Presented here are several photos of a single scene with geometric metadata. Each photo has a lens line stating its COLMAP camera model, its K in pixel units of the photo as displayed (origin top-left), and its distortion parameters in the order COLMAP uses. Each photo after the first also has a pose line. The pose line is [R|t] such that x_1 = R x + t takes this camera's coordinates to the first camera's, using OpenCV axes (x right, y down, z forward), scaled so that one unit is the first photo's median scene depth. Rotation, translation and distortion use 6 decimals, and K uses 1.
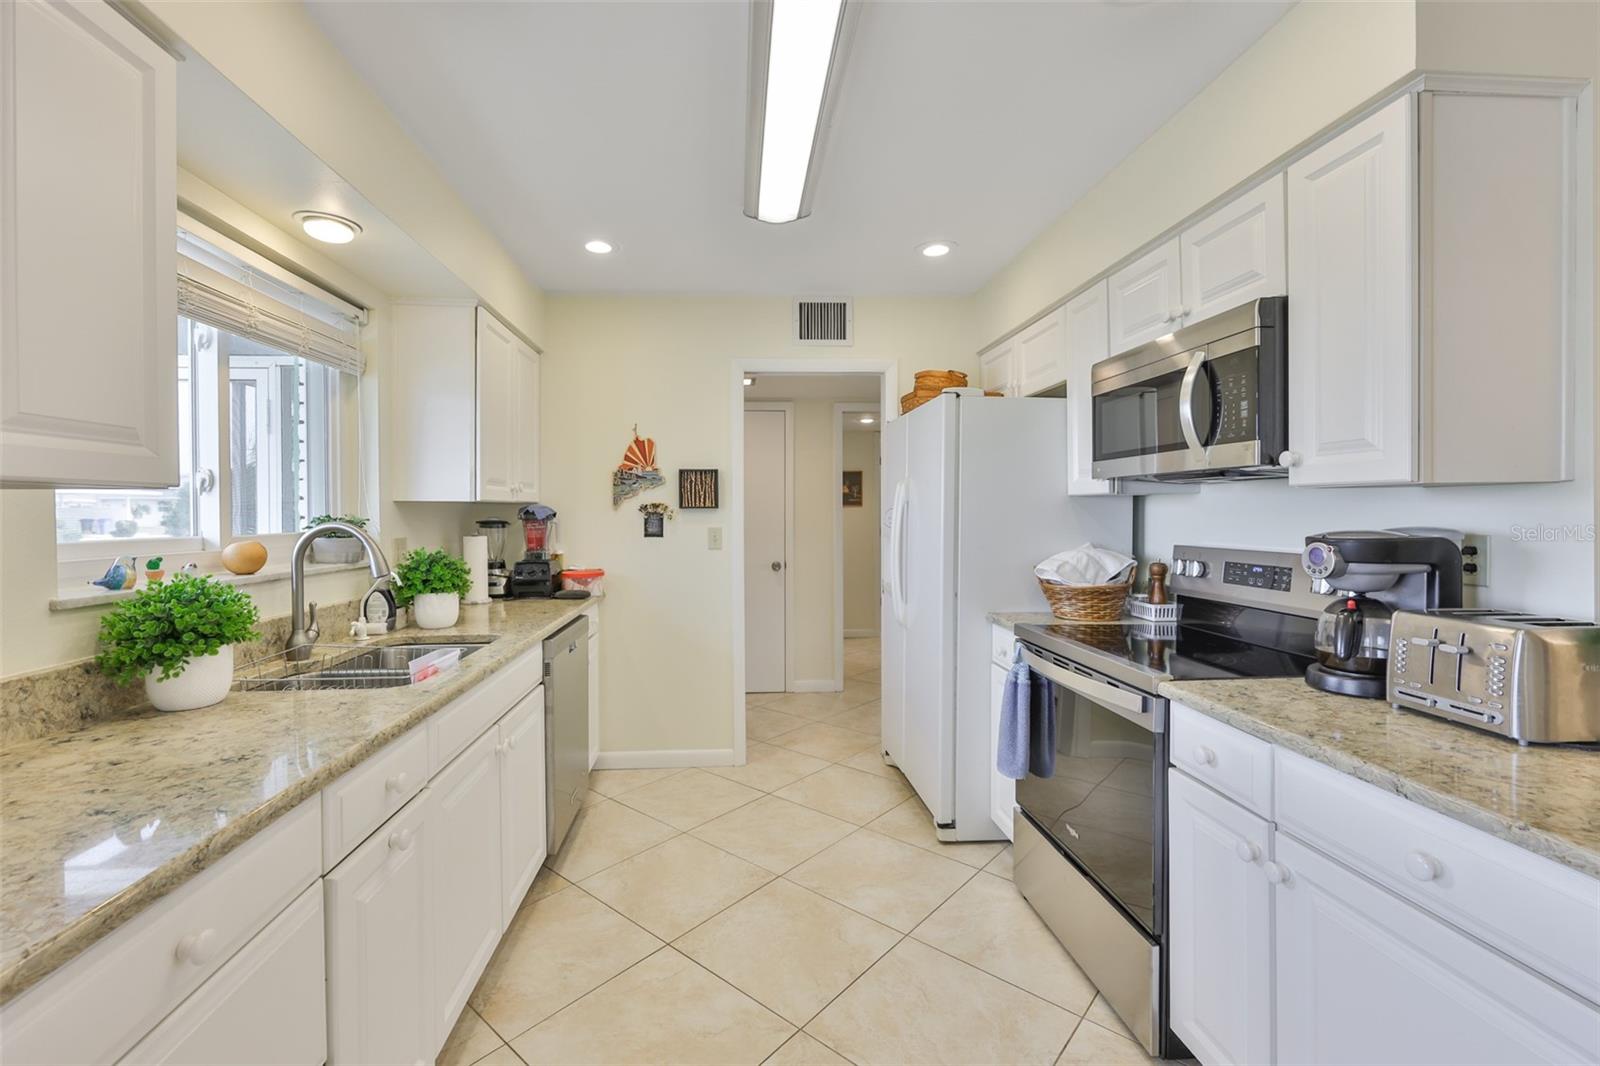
lens RADIAL K [[683.4, 0, 764.8], [0, 683.4, 522.6], [0, 0, 1]] dist [-0.005589, 0.002179]
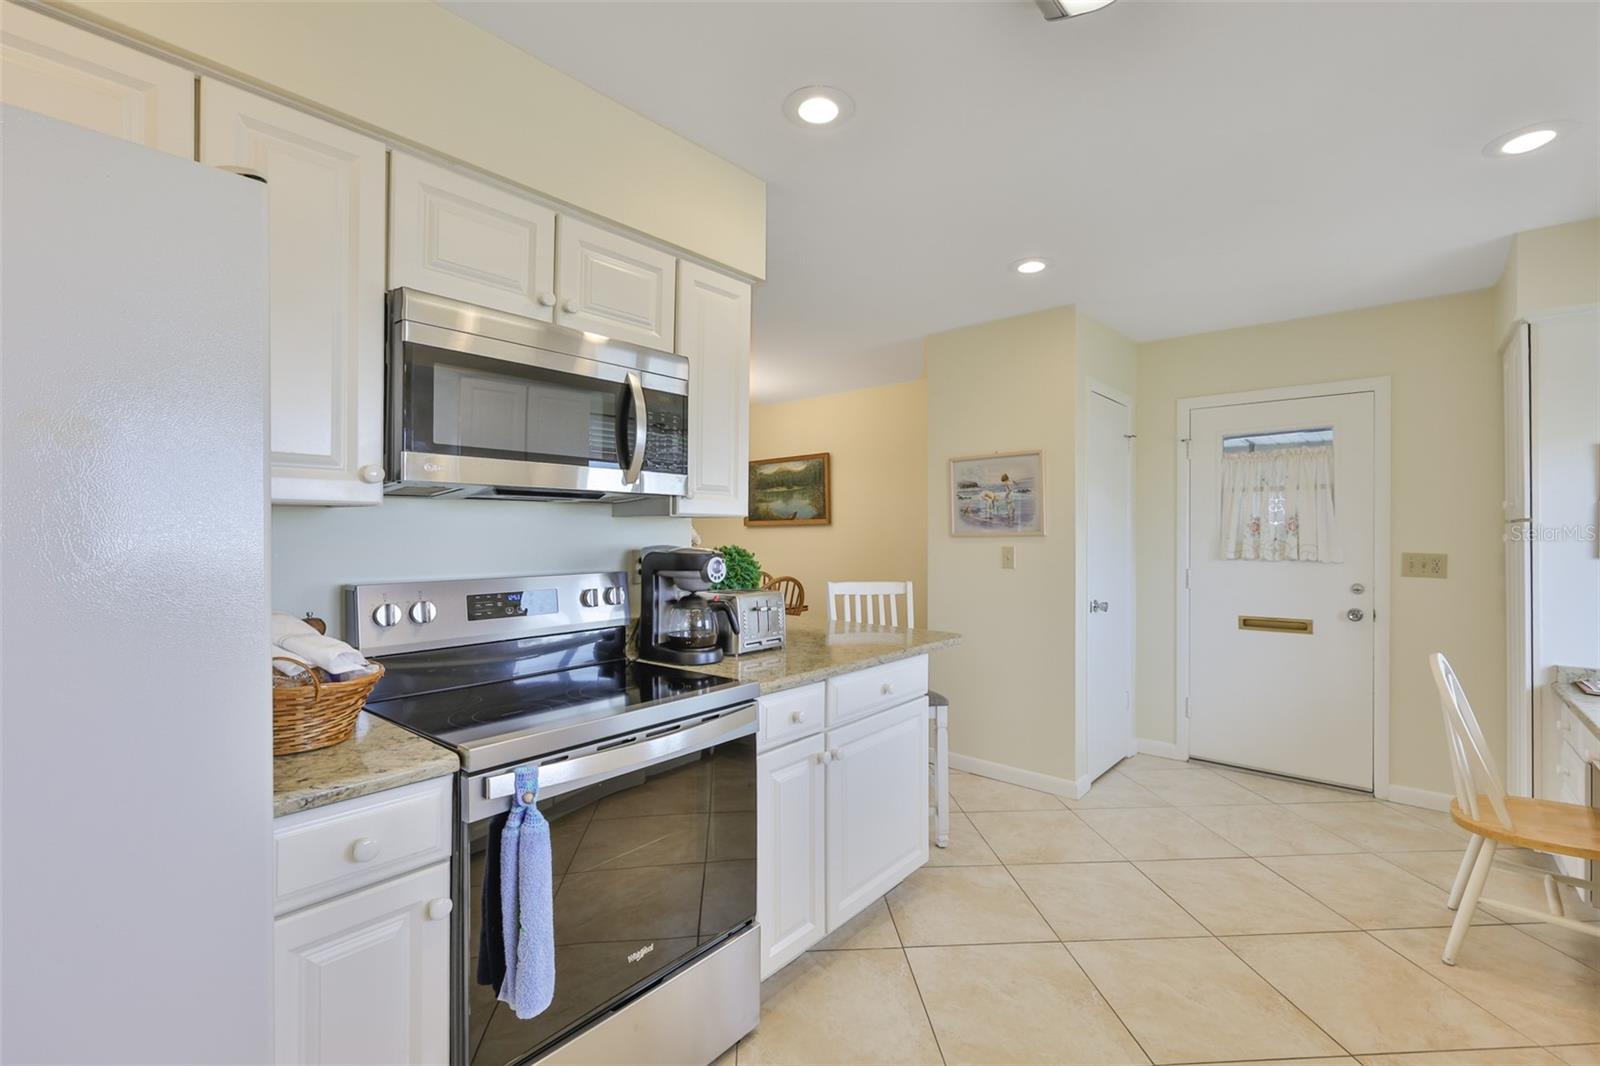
lens RADIAL K [[683.4, 0, 799.0], [0, 683.4, 532.1], [0, 0, 1]] dist [-0.005589, 0.002179]
pose [[-0.721690, 0.001307, 0.692215, -0.169843], [0.011225, 0.999889, 0.009816, -0.020691], [-0.692125, 0.014854, -0.721625, 1.177558]]
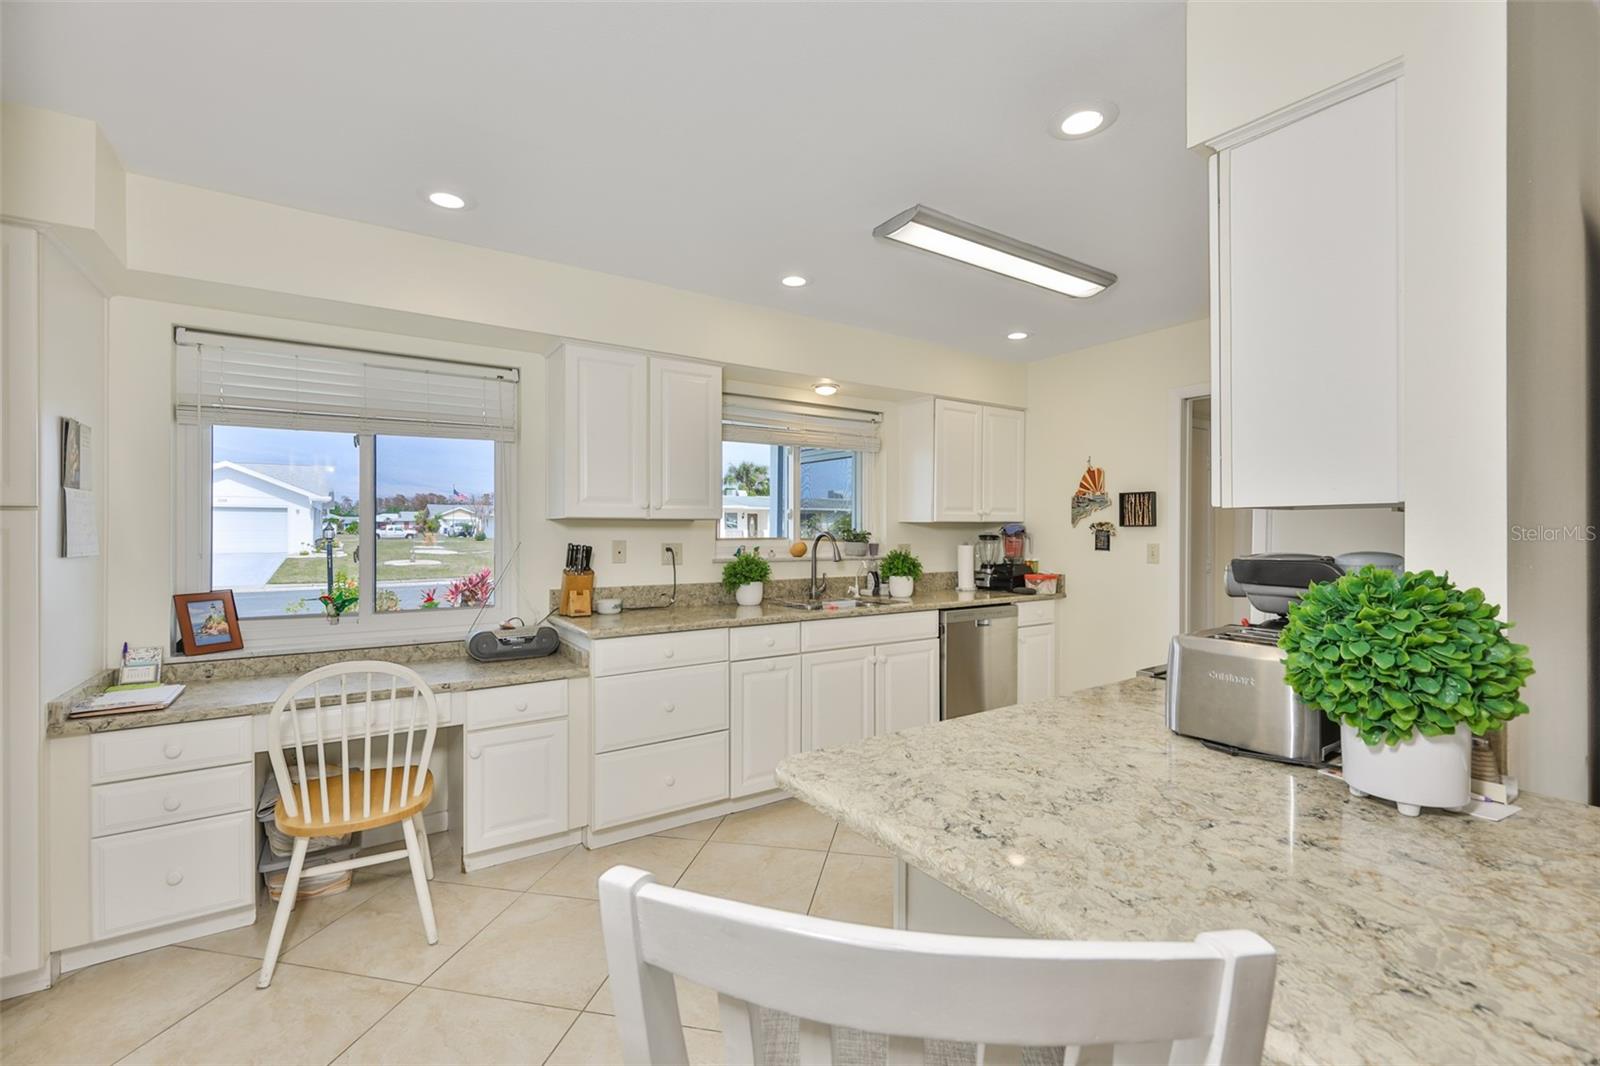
lens RADIAL K [[683.4, 0, 807.1], [0, 683.4, 533.7], [0, 0, 1]] dist [-0.005589, 0.002179]
pose [[0.503102, 0.009070, -0.864180, 0.870877], [-0.016305, 0.999867, 0.001002, -0.001492], [0.864073, 0.013586, 0.503183, -0.057925]]
